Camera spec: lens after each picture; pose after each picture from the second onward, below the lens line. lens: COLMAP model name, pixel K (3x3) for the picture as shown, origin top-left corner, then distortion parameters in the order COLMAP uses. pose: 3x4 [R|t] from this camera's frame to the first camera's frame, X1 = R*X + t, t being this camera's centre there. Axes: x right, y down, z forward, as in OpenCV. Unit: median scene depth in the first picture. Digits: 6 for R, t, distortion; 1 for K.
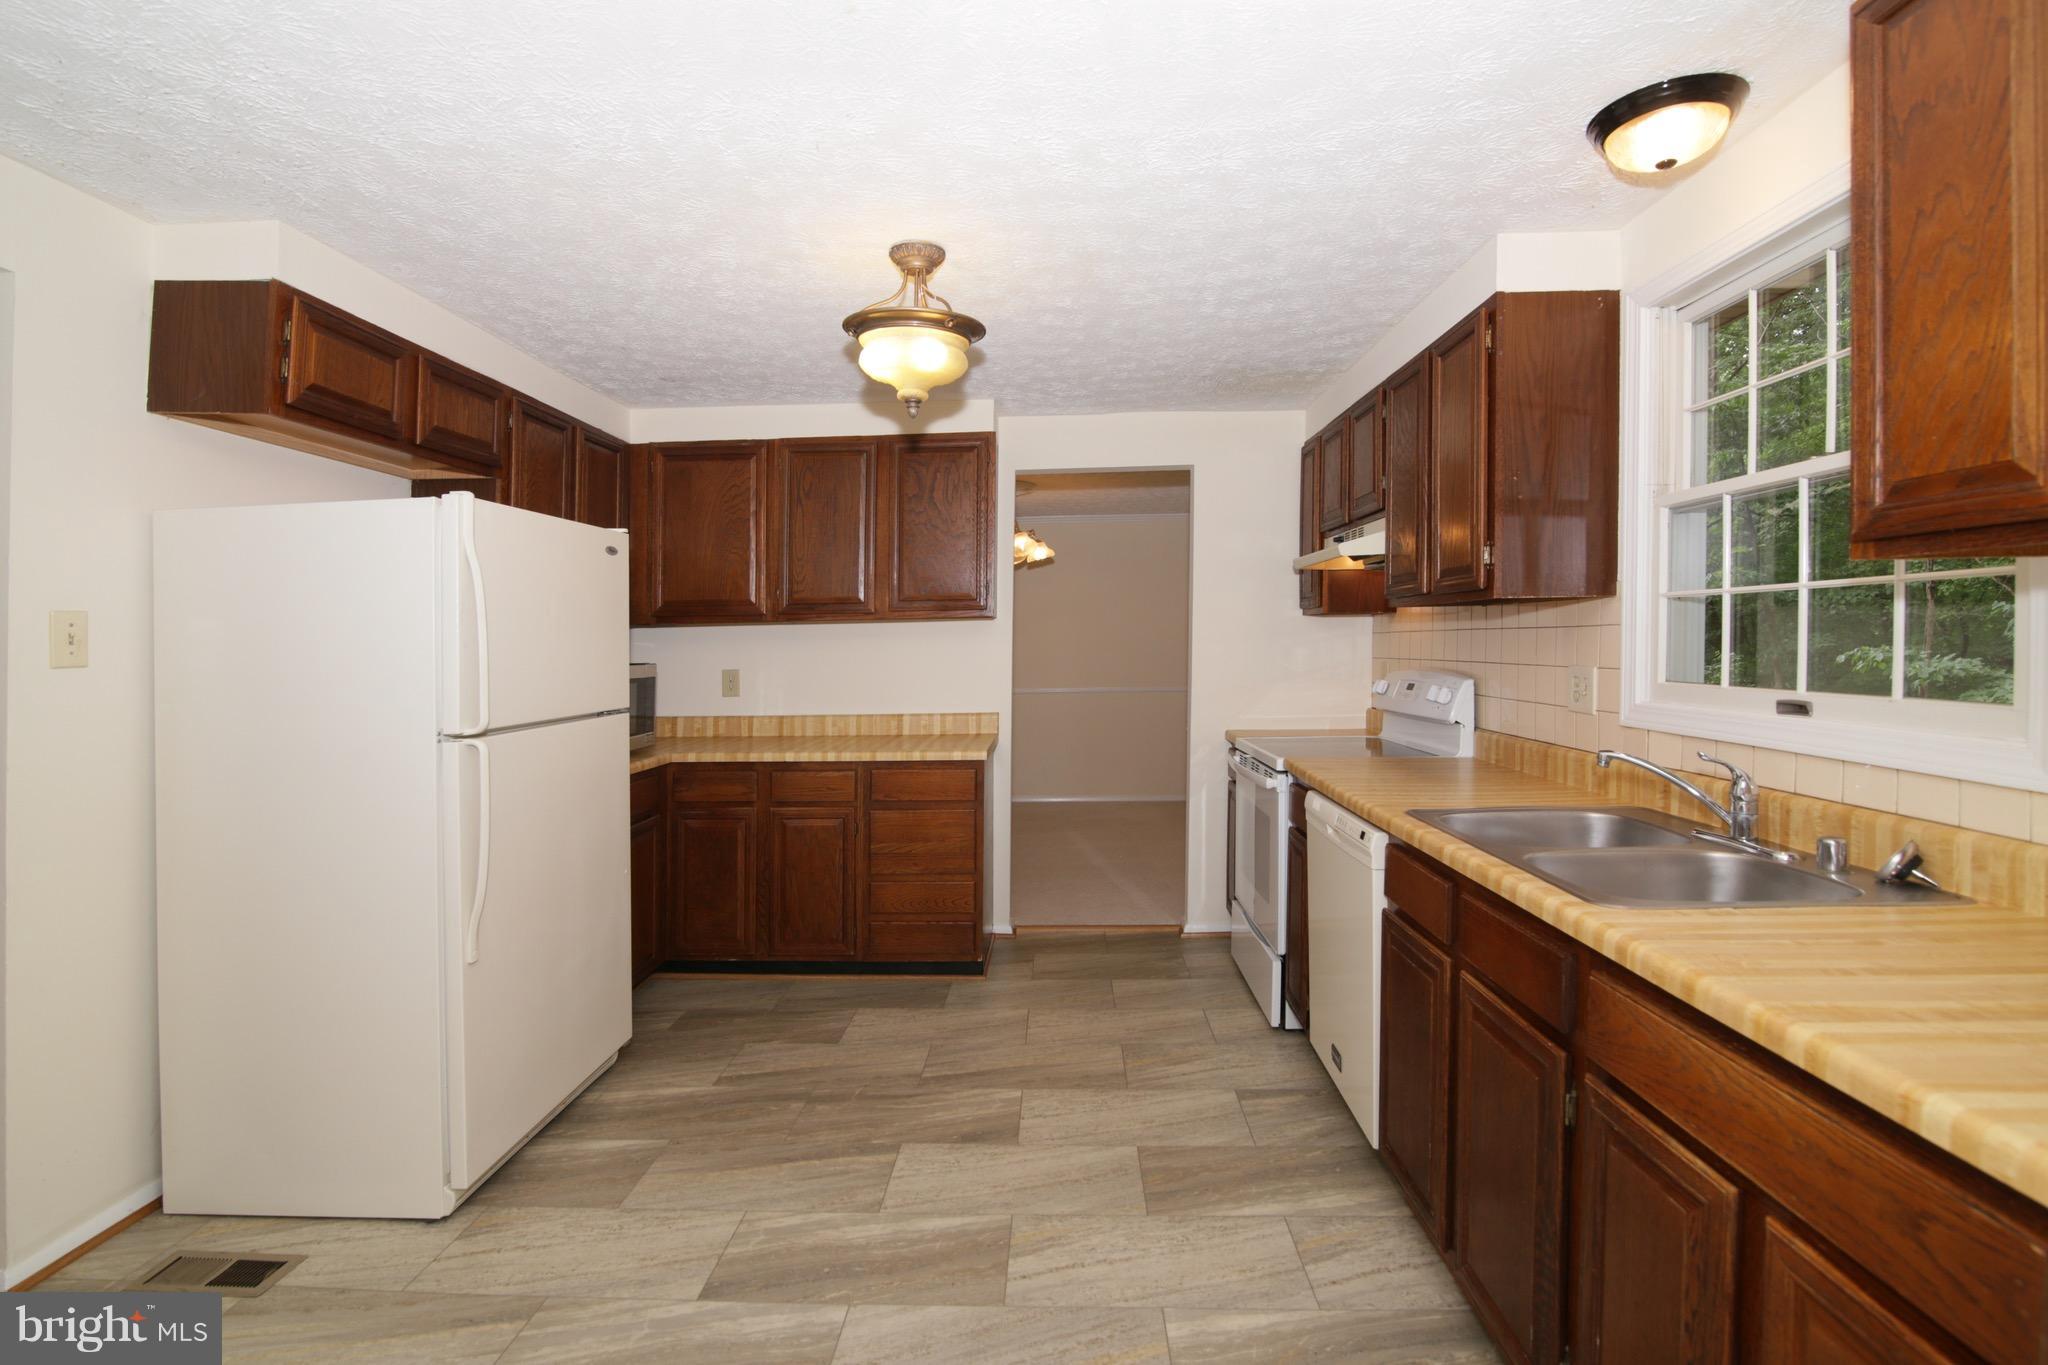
lens RADIAL K [[938.7, 0, 1031.5], [0, 938.7, 674.3], [0, 0, 1]] dist [-0.020164, -0.001146]
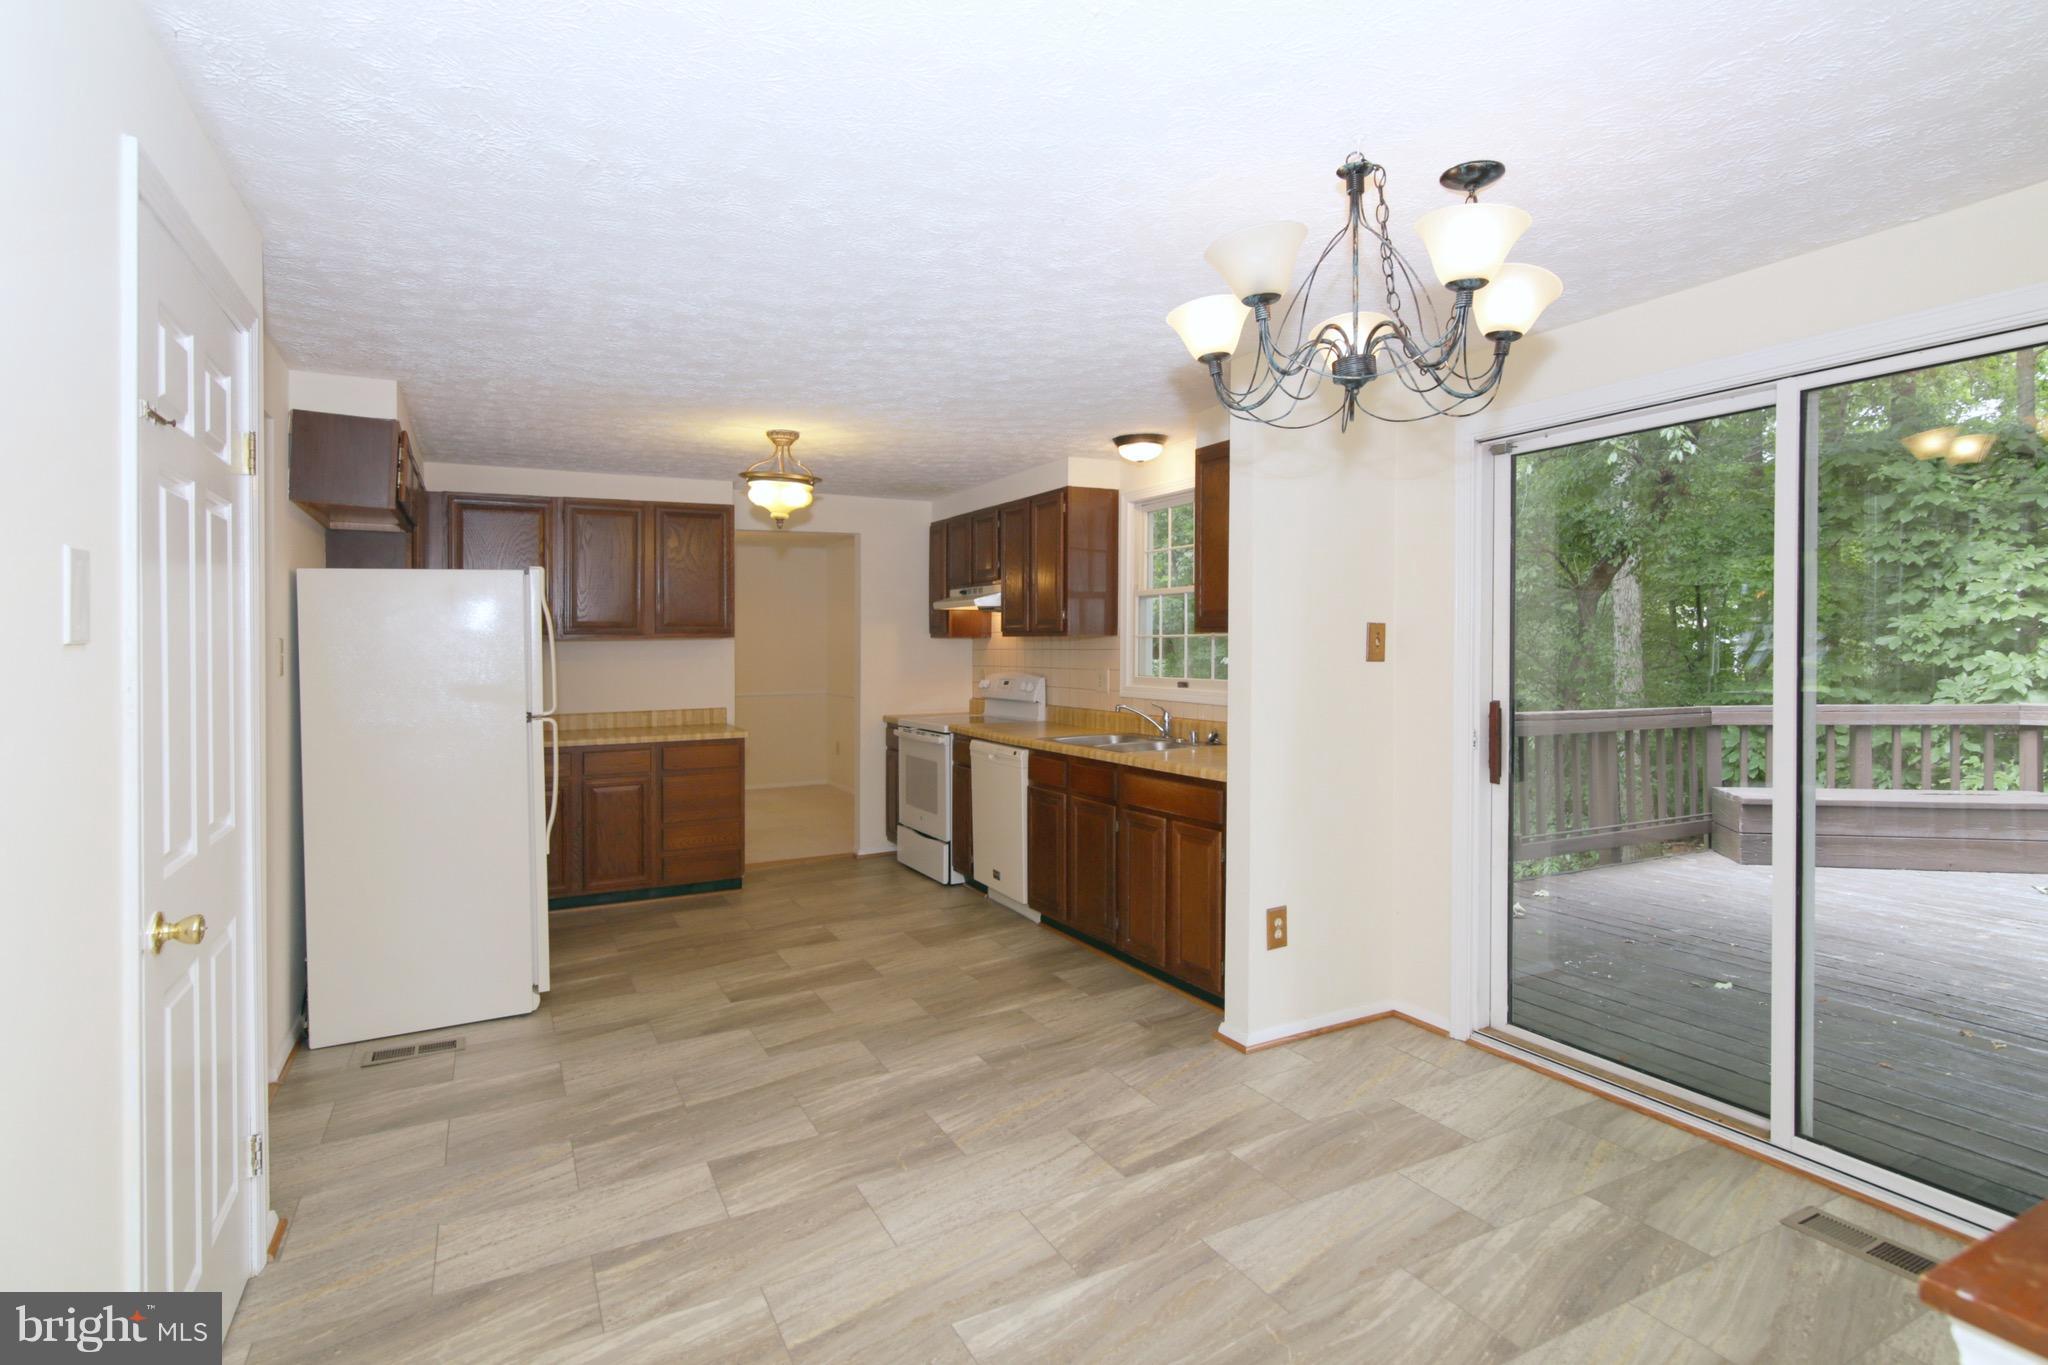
lens RADIAL K [[991.4, 0, 1052.0], [0, 991.4, 747.4], [0, 0, 1]] dist [-0.016751, -0.000645]
pose [[0.860440, -0.046904, 0.507388, -0.575178], [0.014698, 0.997625, 0.067297, 0.014209], [-0.509339, -0.050448, 0.859086, -0.765535]]
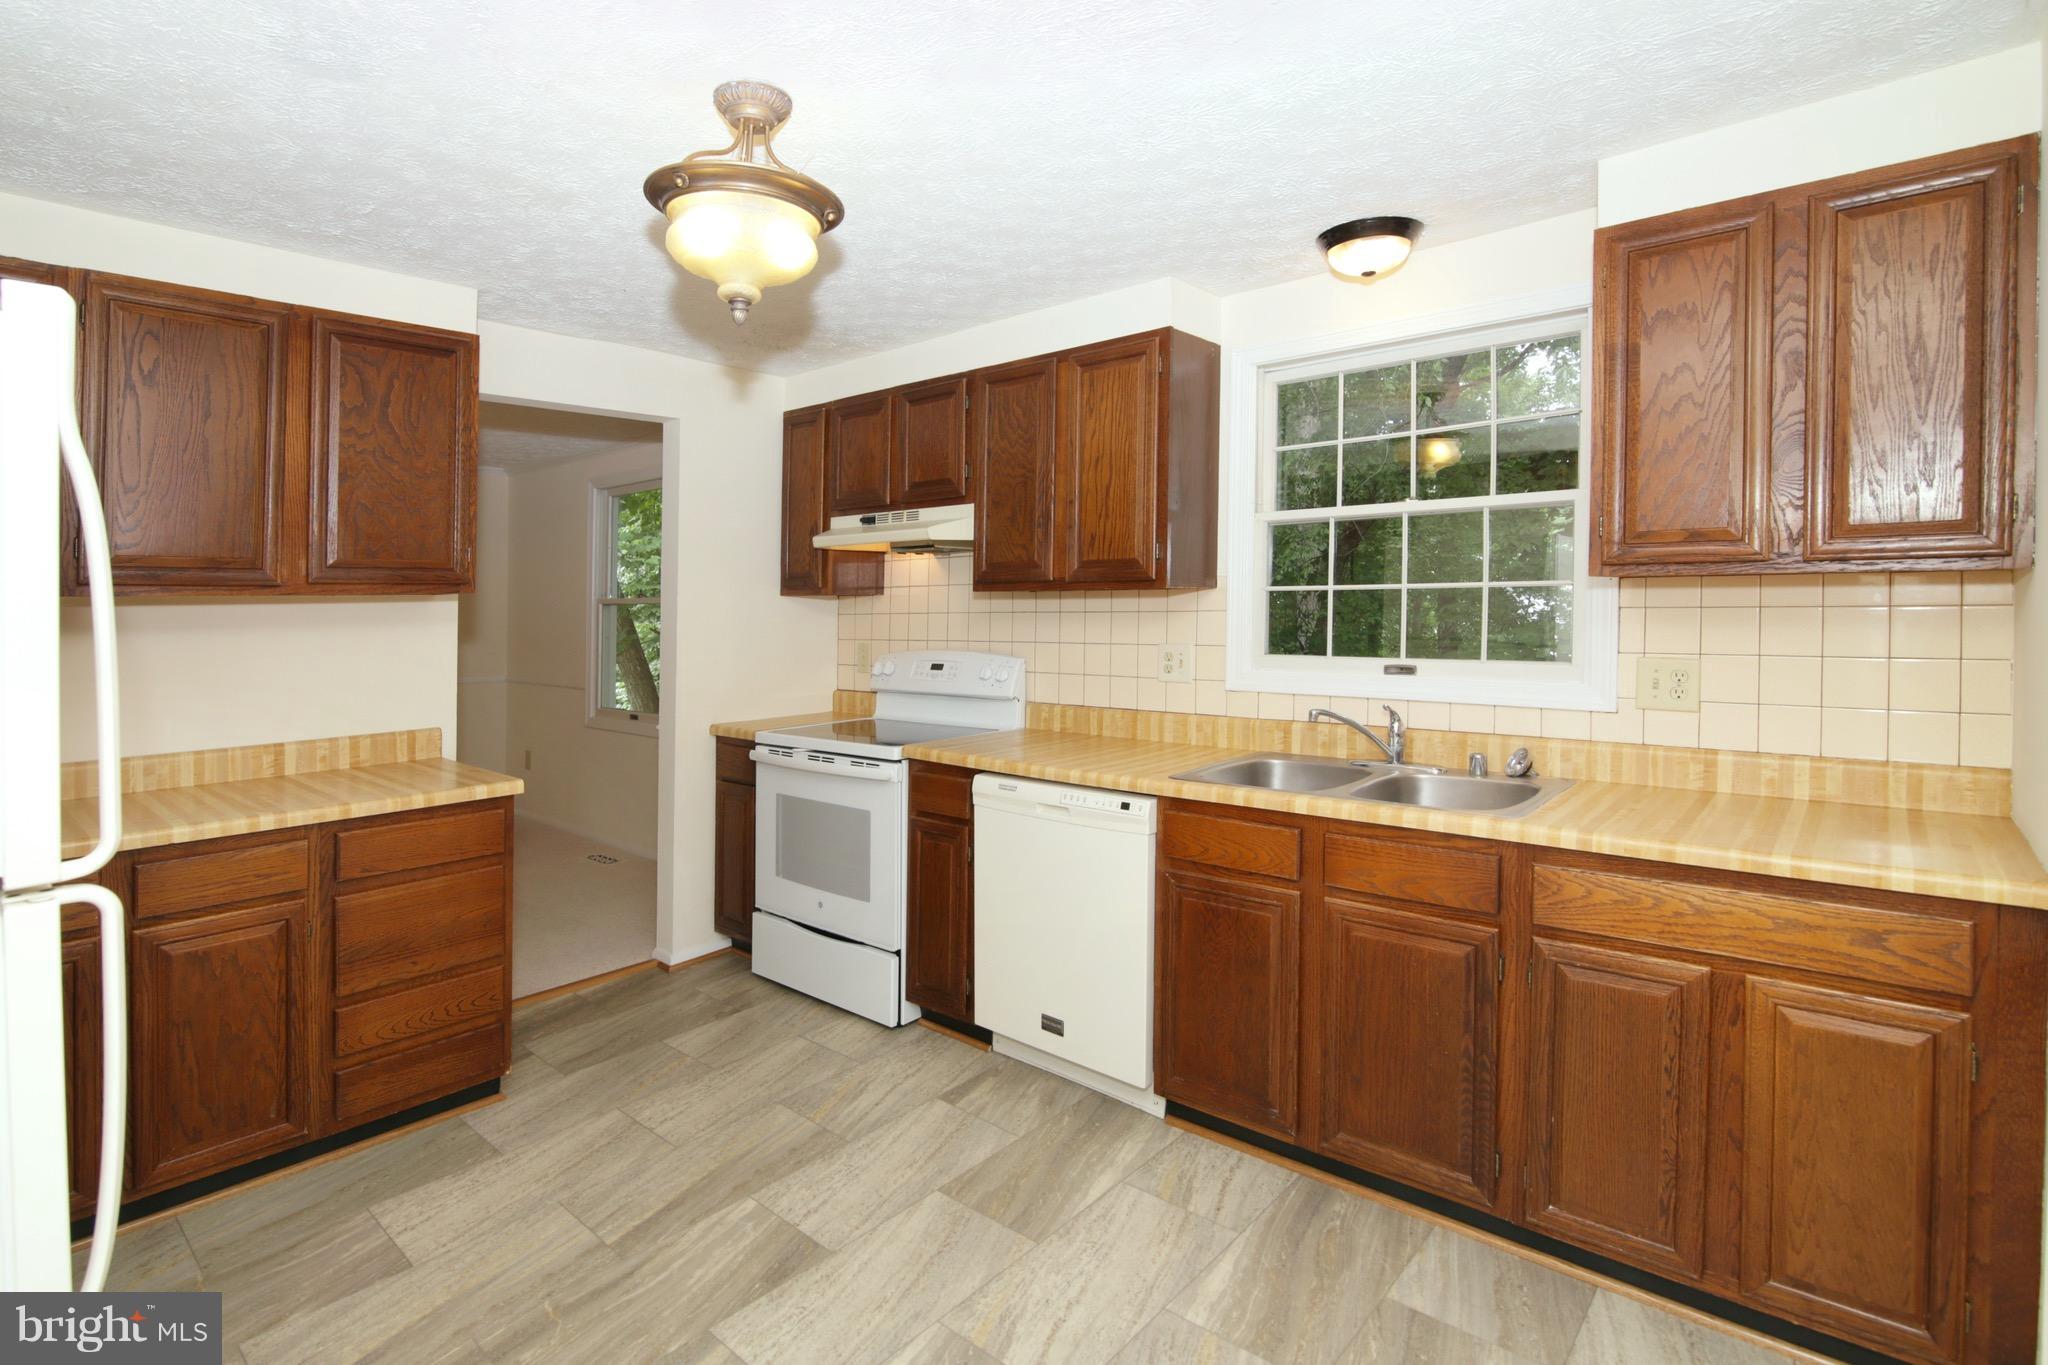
lens RADIAL K [[991.4, 0, 972.3], [0, 991.4, 655.0], [0, 0, 1]] dist [-0.016751, -0.000645]
pose [[0.656760, -0.033573, 0.753352, -0.531160], [0.031068, 0.999365, 0.017452, -0.023429], [-0.753459, 0.011943, 0.657386, 0.324488]]
